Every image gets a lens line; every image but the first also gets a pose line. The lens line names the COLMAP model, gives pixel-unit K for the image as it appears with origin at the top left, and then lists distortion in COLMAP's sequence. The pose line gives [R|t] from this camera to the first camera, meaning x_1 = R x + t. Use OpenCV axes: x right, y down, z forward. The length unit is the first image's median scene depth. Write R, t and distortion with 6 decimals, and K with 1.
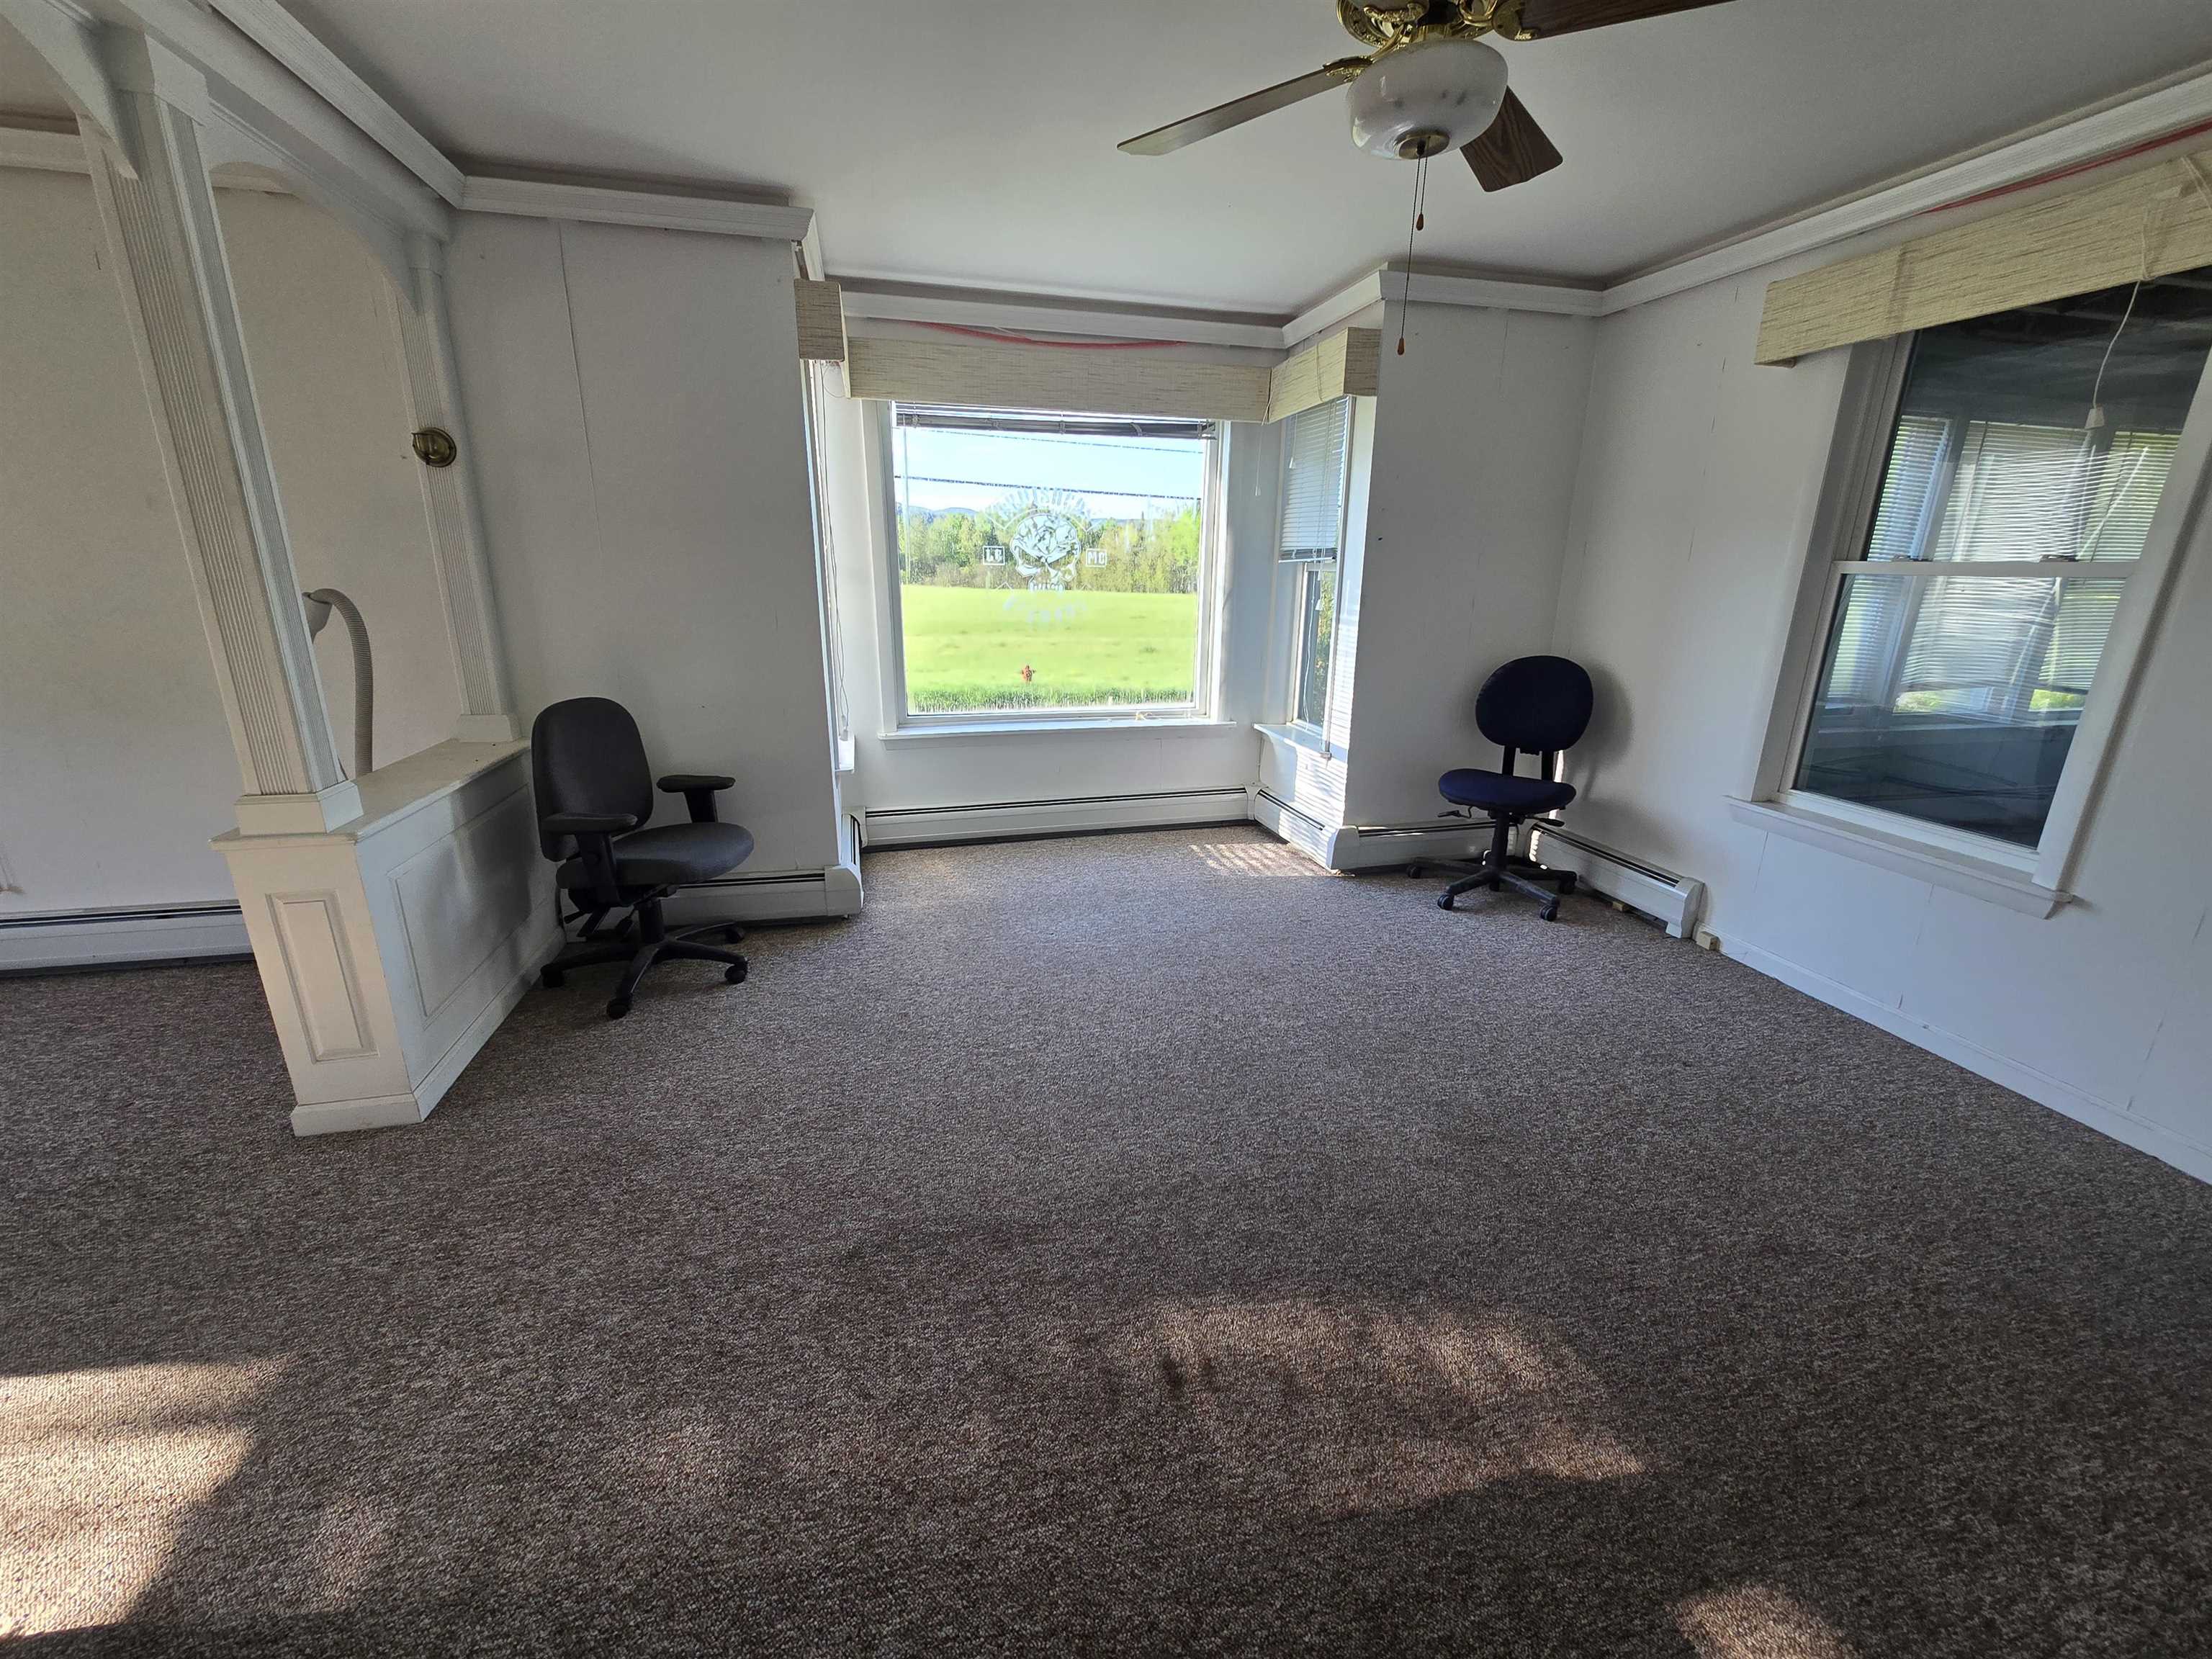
lens RADIAL K [[902.3, 0, 1117.2], [0, 902.3, 827.9], [0, 0, 1]] dist [-0.001344, 0.004387]
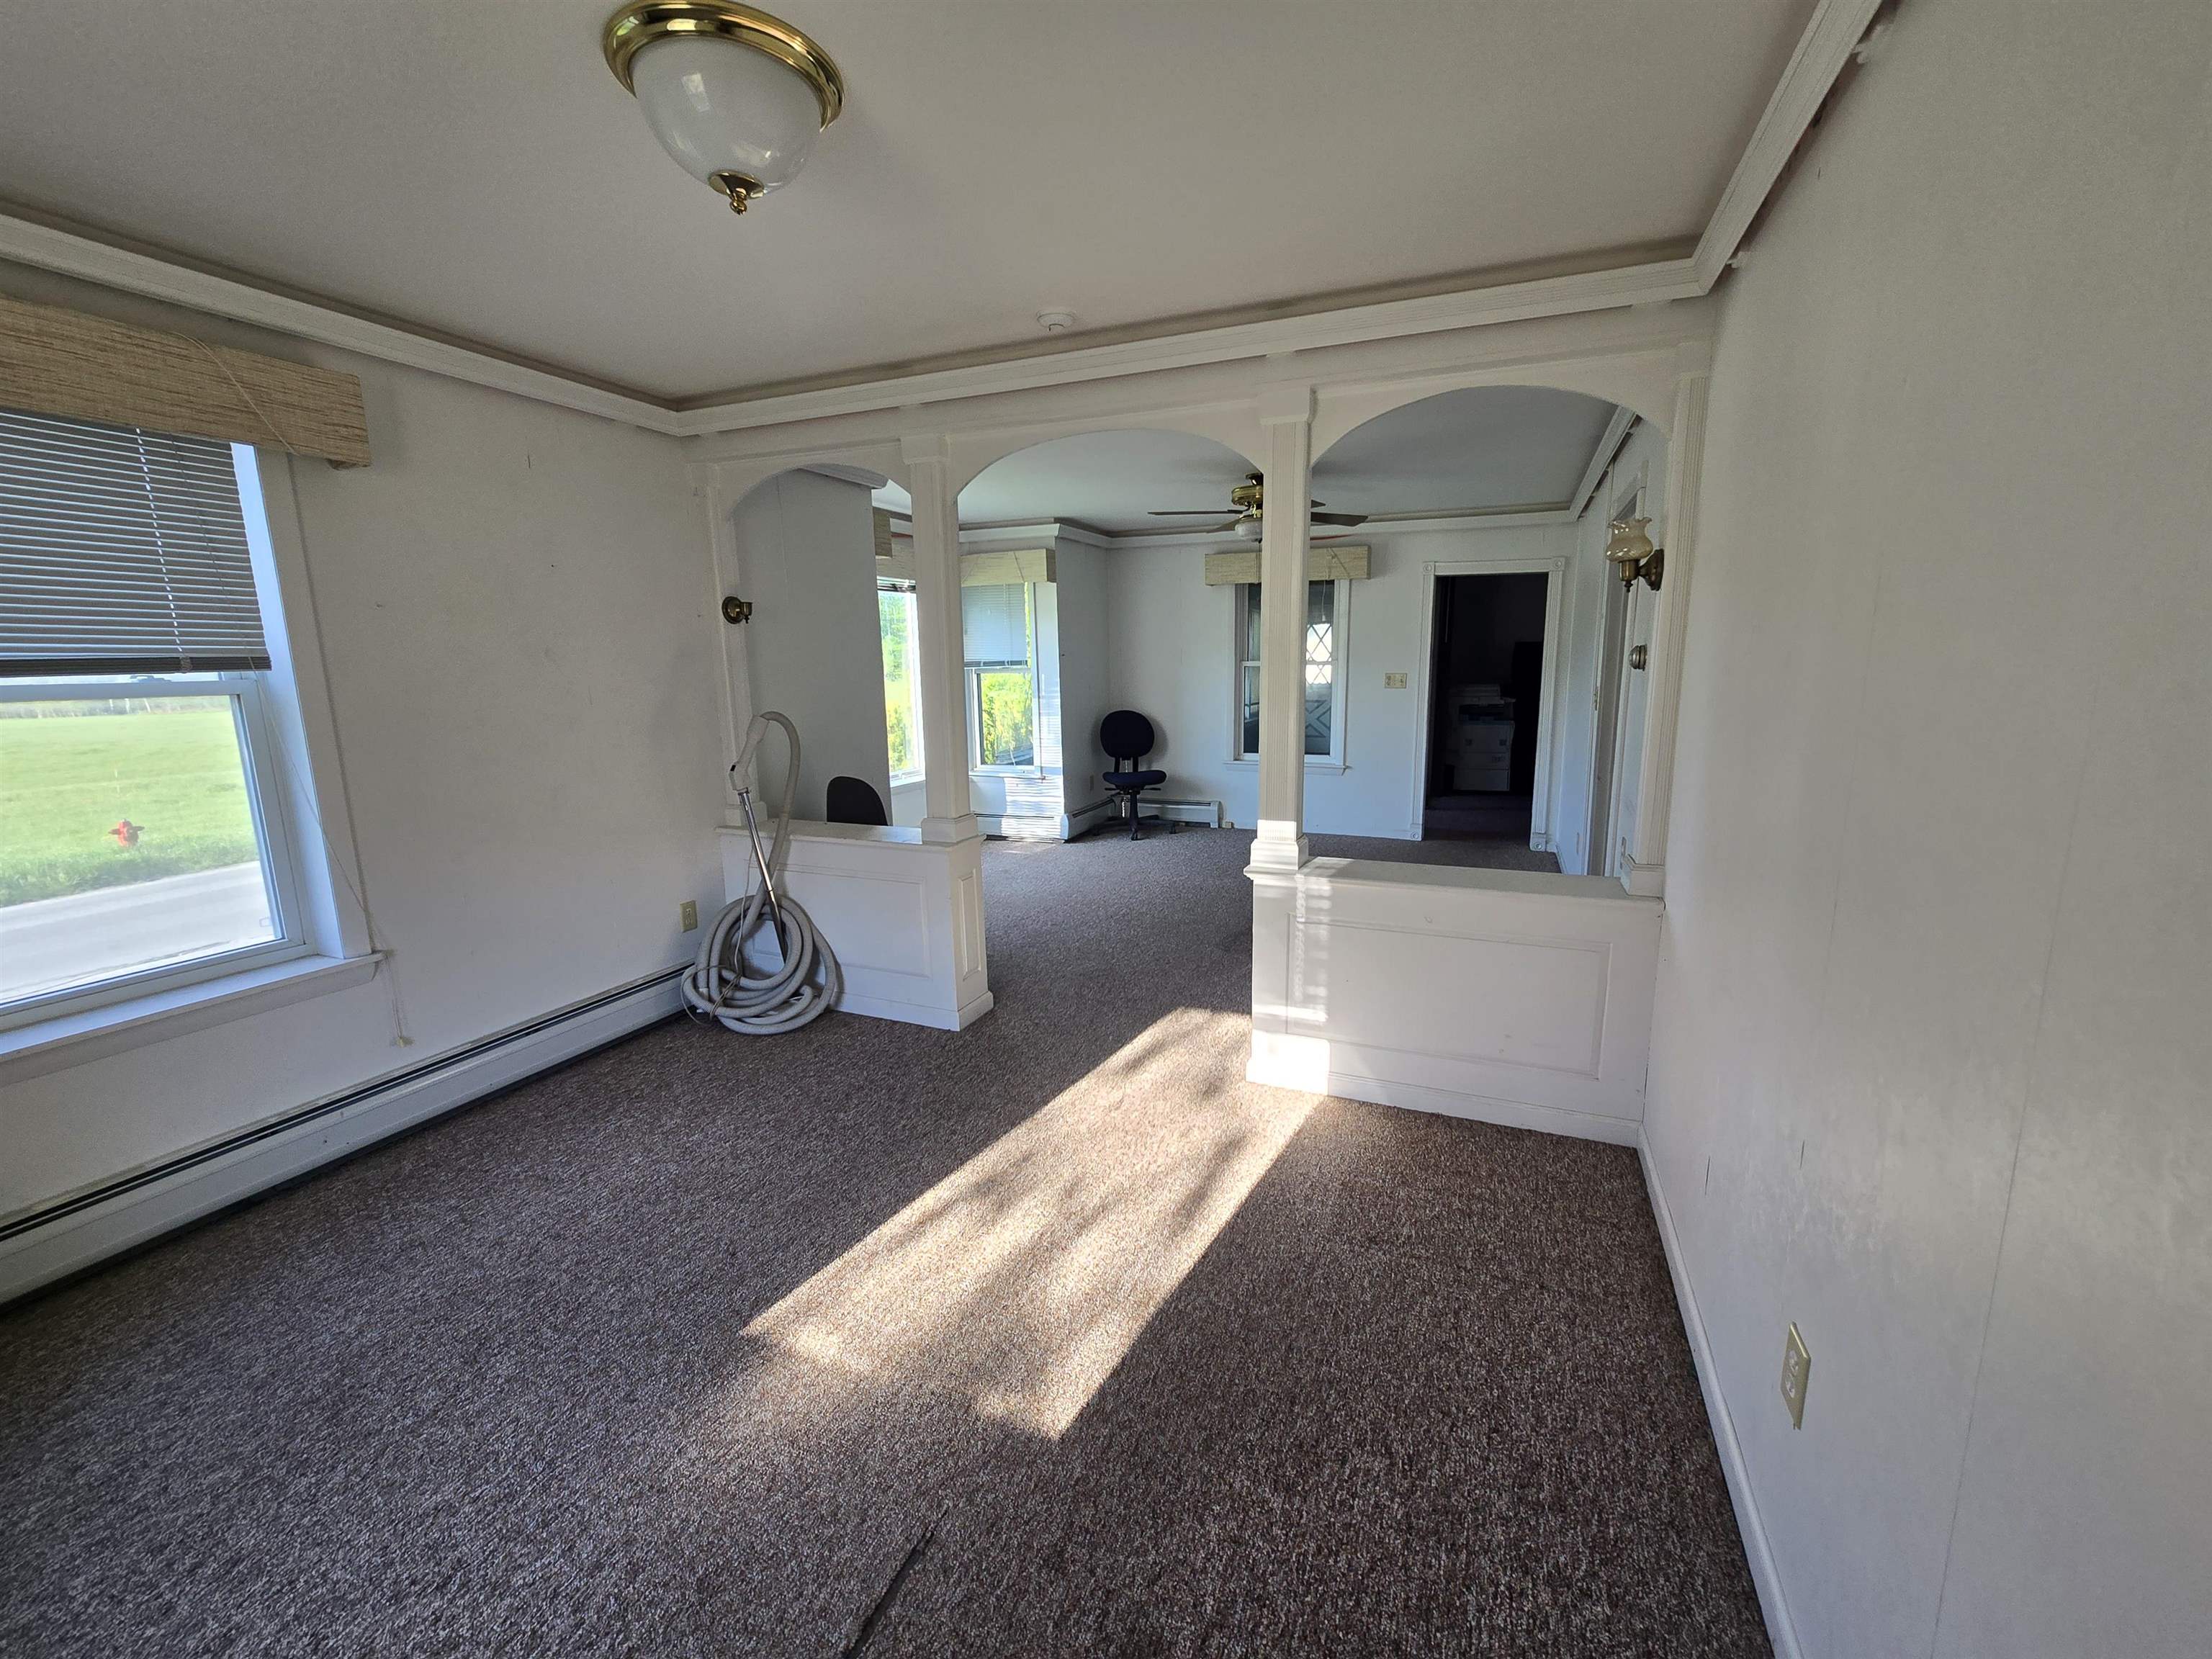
lens RADIAL K [[902.3, 0, 1117.2], [0, 902.3, 827.9], [0, 0, 1]] dist [-0.001344, 0.004387]
pose [[0.600622, -0.171648, 0.780891, -1.201894], [0.248432, 0.968404, 0.021784, 0.012143], [-0.759957, 0.180914, 0.624287, -0.188963]]
